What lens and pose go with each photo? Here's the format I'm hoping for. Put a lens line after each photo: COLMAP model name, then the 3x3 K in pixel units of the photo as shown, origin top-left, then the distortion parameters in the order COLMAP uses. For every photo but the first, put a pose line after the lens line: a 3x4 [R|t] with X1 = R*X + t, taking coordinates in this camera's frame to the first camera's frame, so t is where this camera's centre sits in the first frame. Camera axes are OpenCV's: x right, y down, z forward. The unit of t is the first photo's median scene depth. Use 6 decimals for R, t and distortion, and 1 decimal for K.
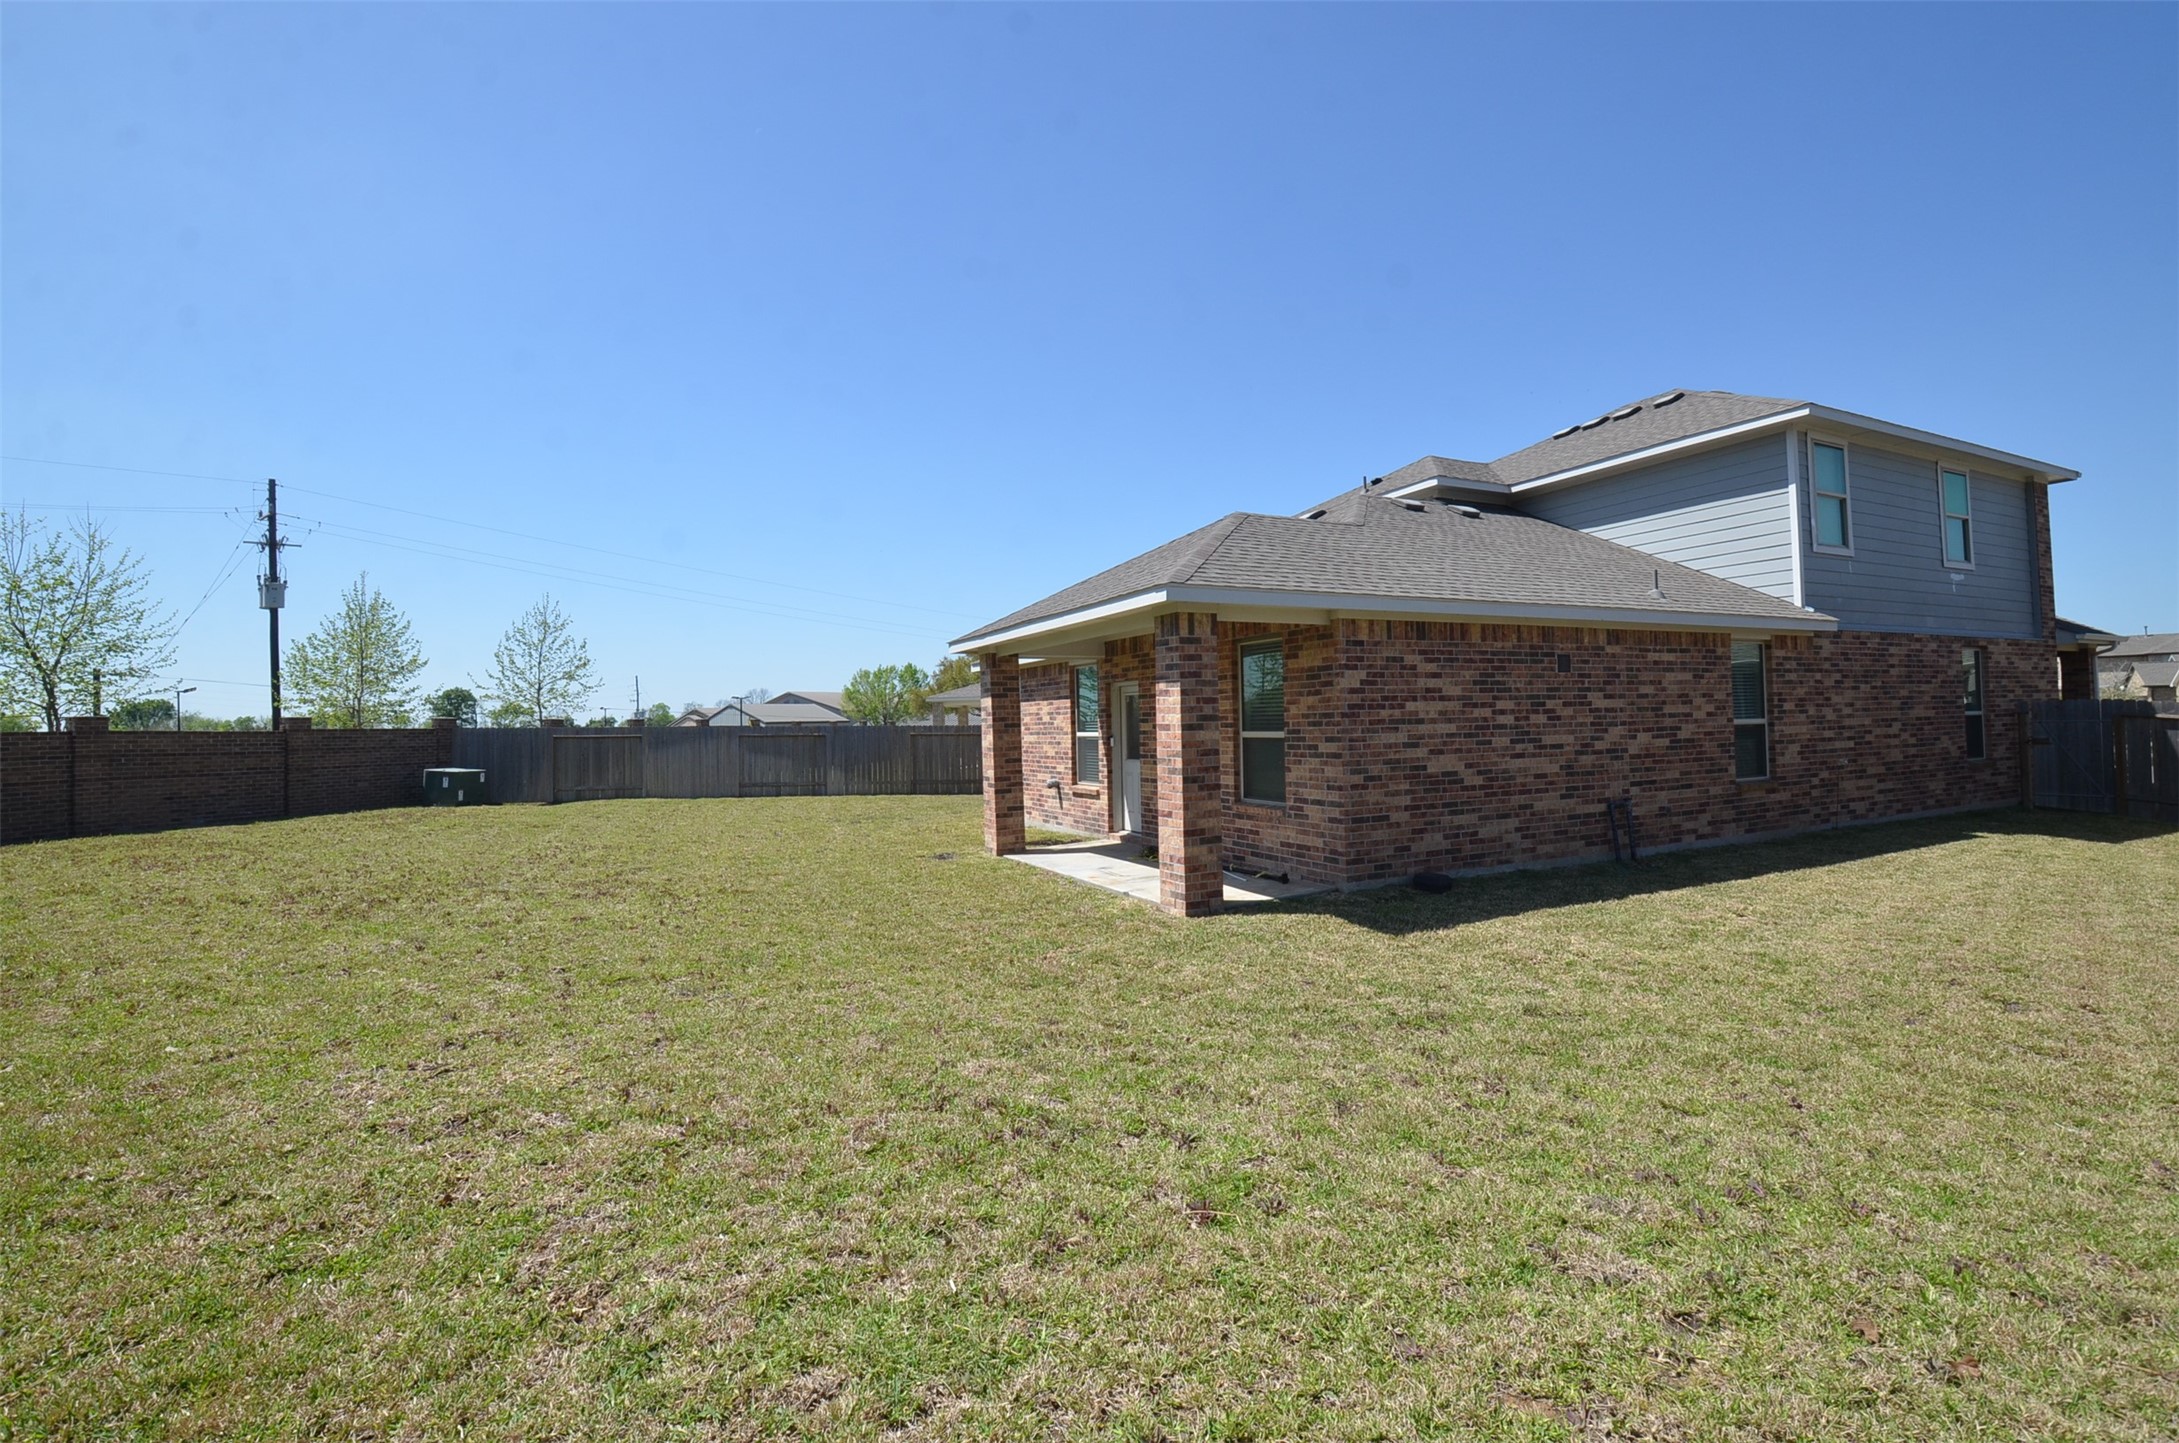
lens RADIAL K [[956.5, 0, 1082.2], [0, 956.5, 714.1], [0, 0, 1]] dist [0.002518, -0.015755]
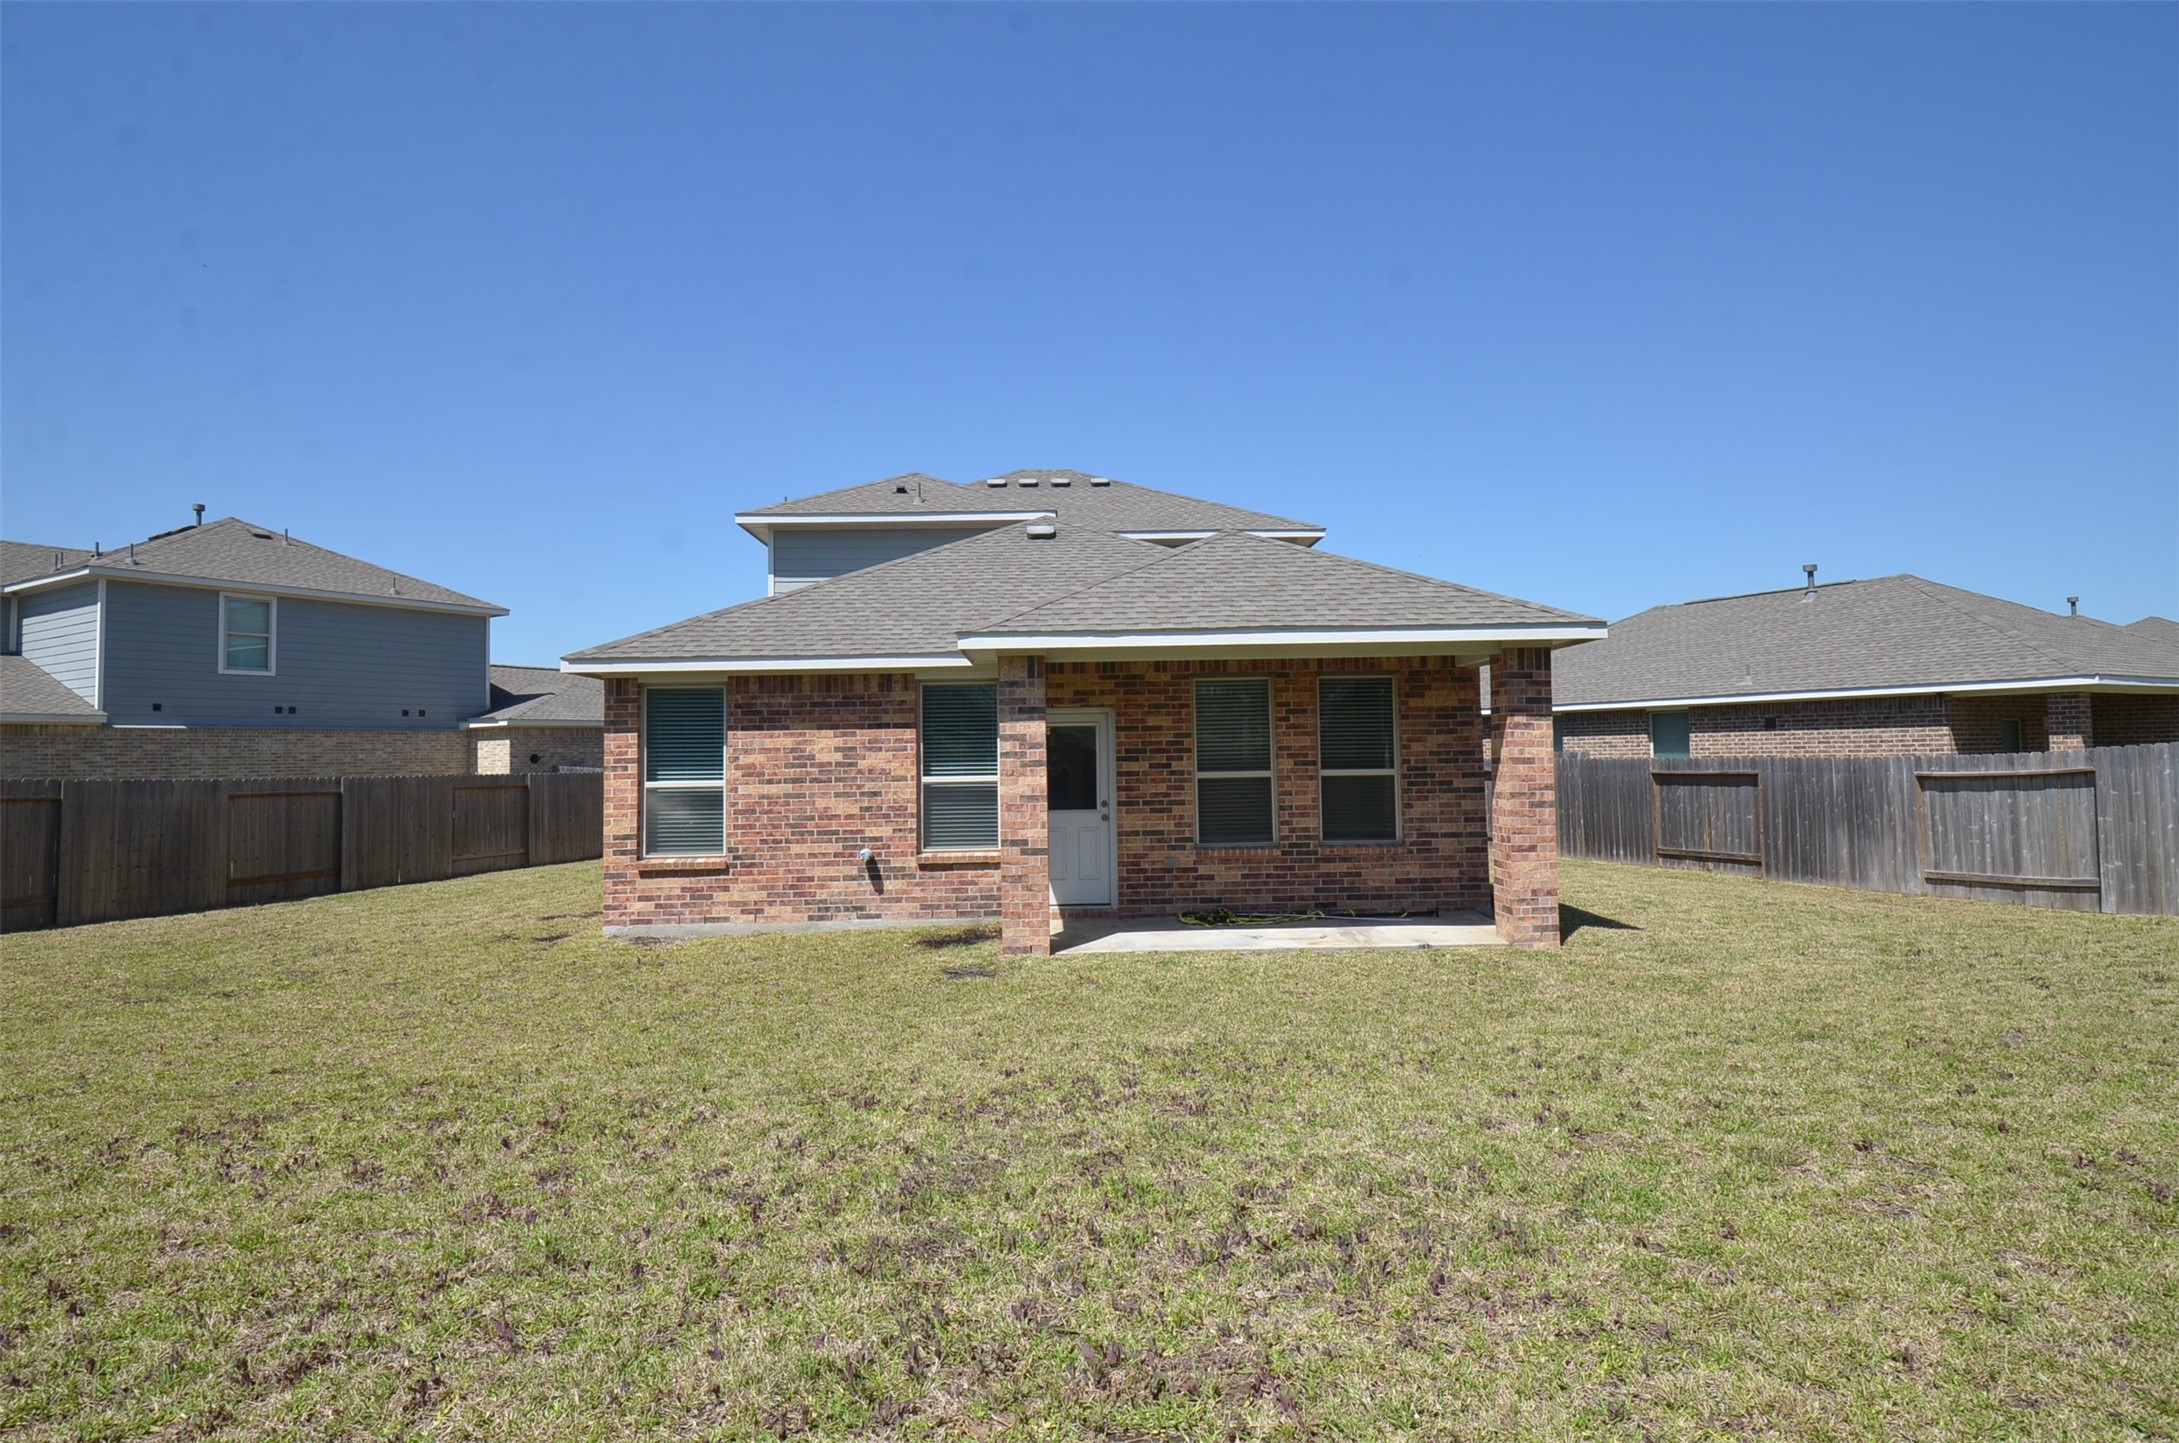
lens RADIAL K [[1140.7, 0, 1088.1], [0, 1140.7, 699.8], [0, 0, 1]] dist [0.014892, -0.005286]
pose [[0.403854, 0.063375, 0.912626, -0.708896], [-0.001013, 0.997628, -0.068829, 0.020032], [-0.914823, 0.026872, 0.402961, 0.559871]]
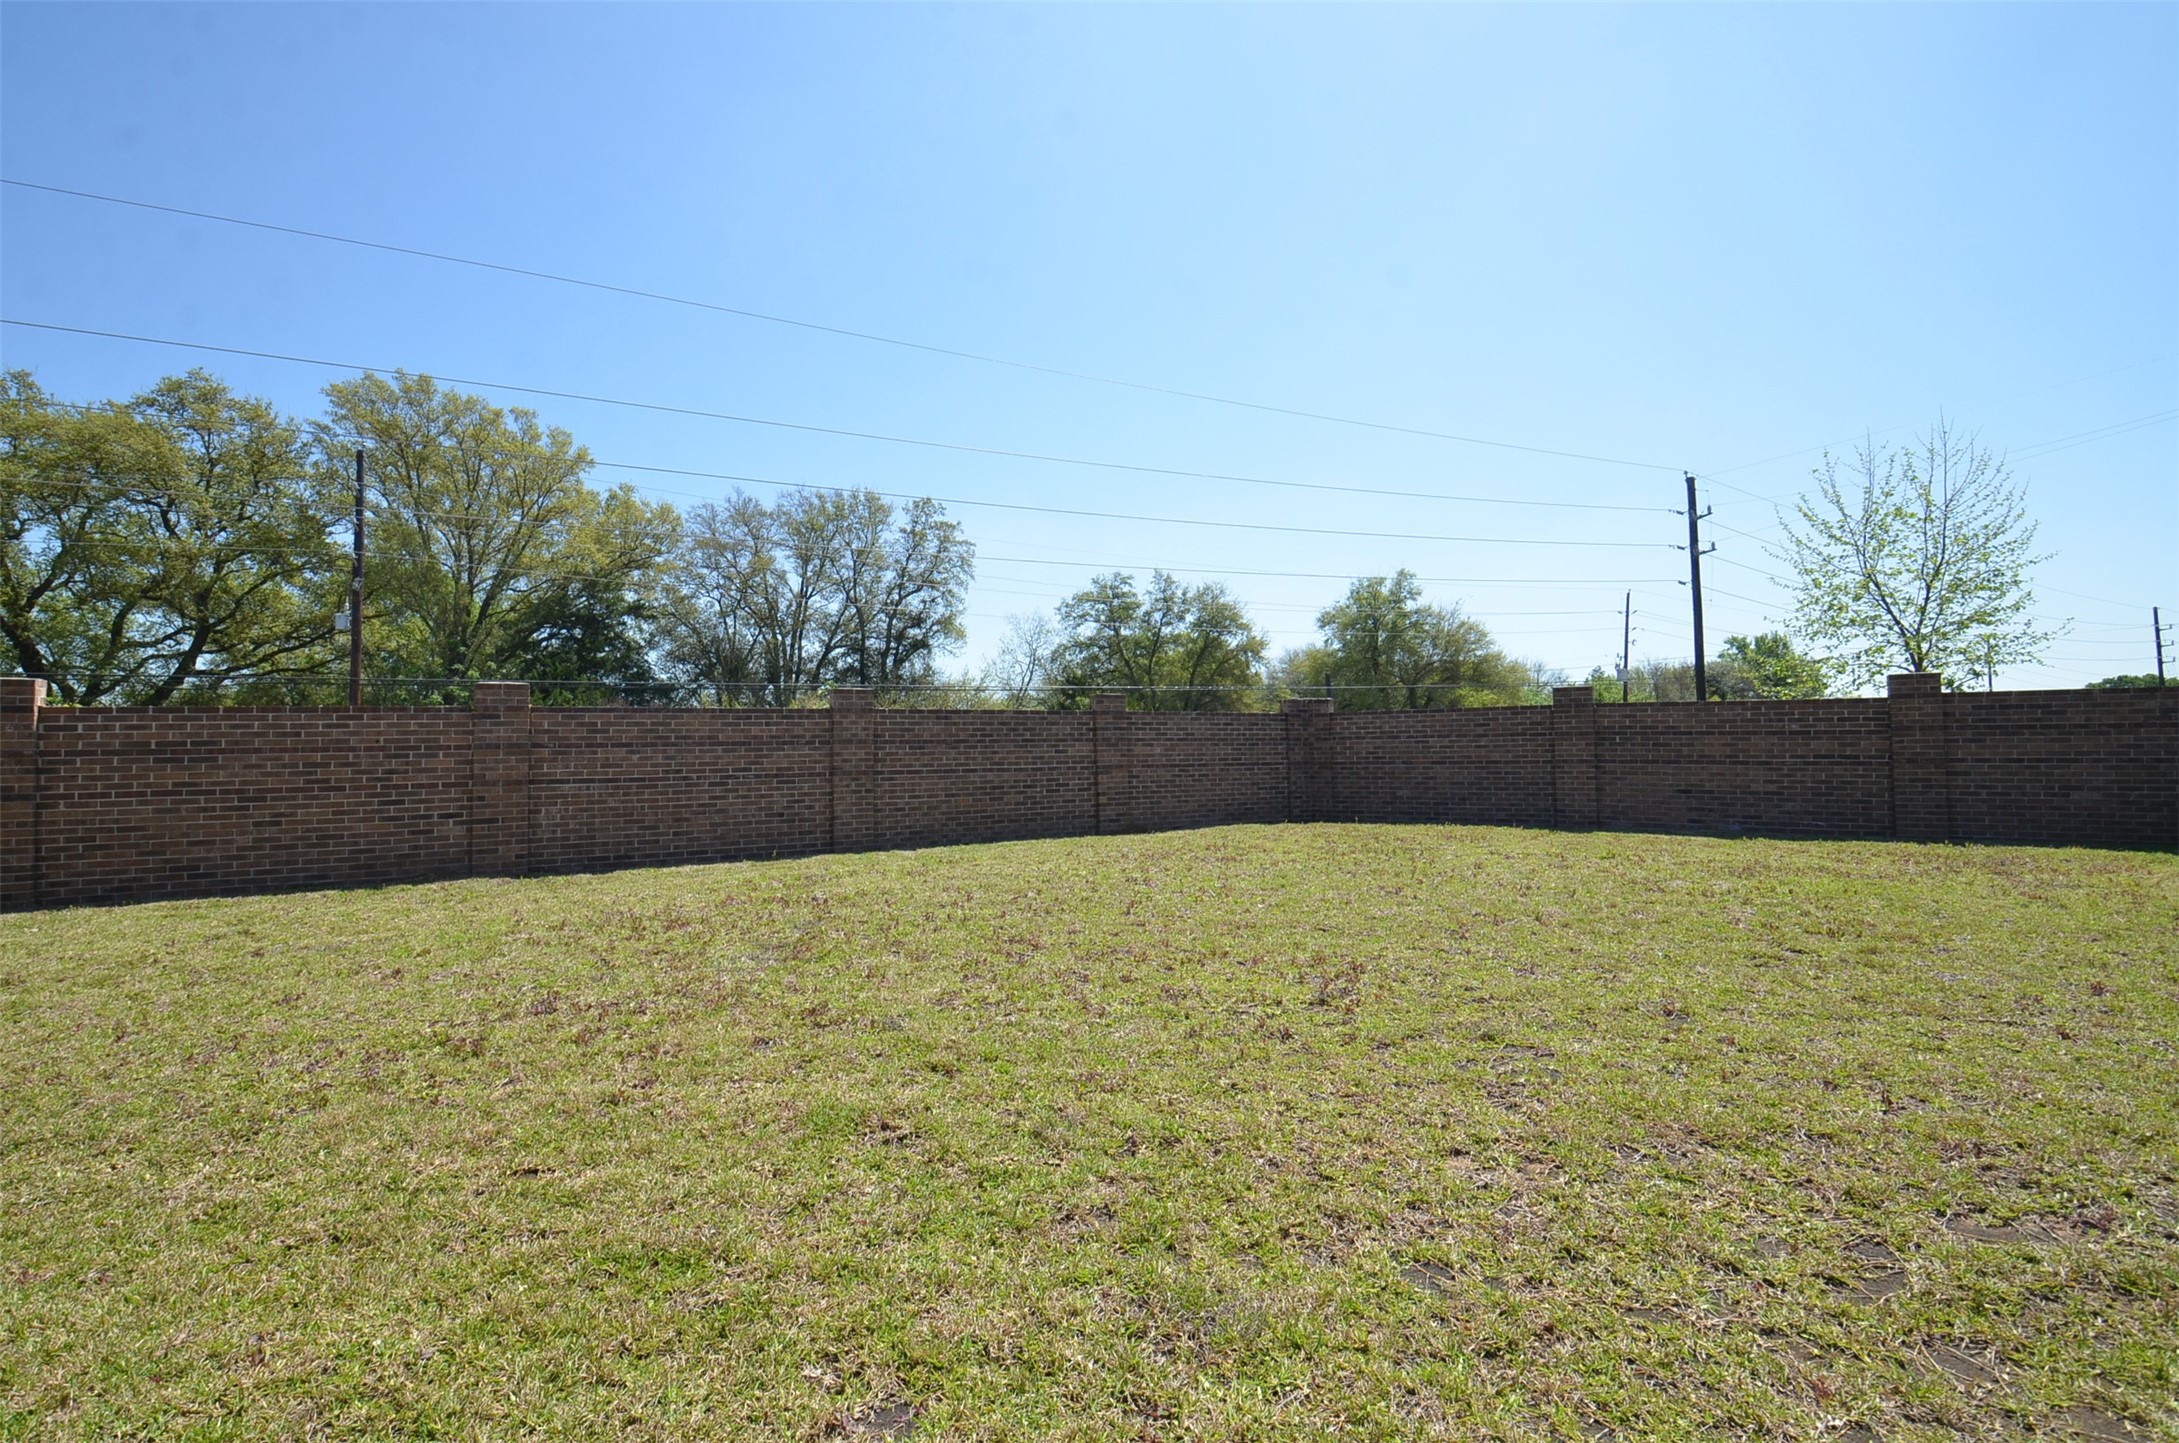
lens RADIAL K [[956.5, 0, 1081.6], [0, 956.5, 711.5], [0, 0, 1]] dist [0.002518, -0.015755]
pose [[-0.411875, -0.000990, -0.911240, -0.085906], [0.033239, 0.999318, -0.016110, 0.025755], [0.910634, -0.036924, -0.411561, 1.029756]]
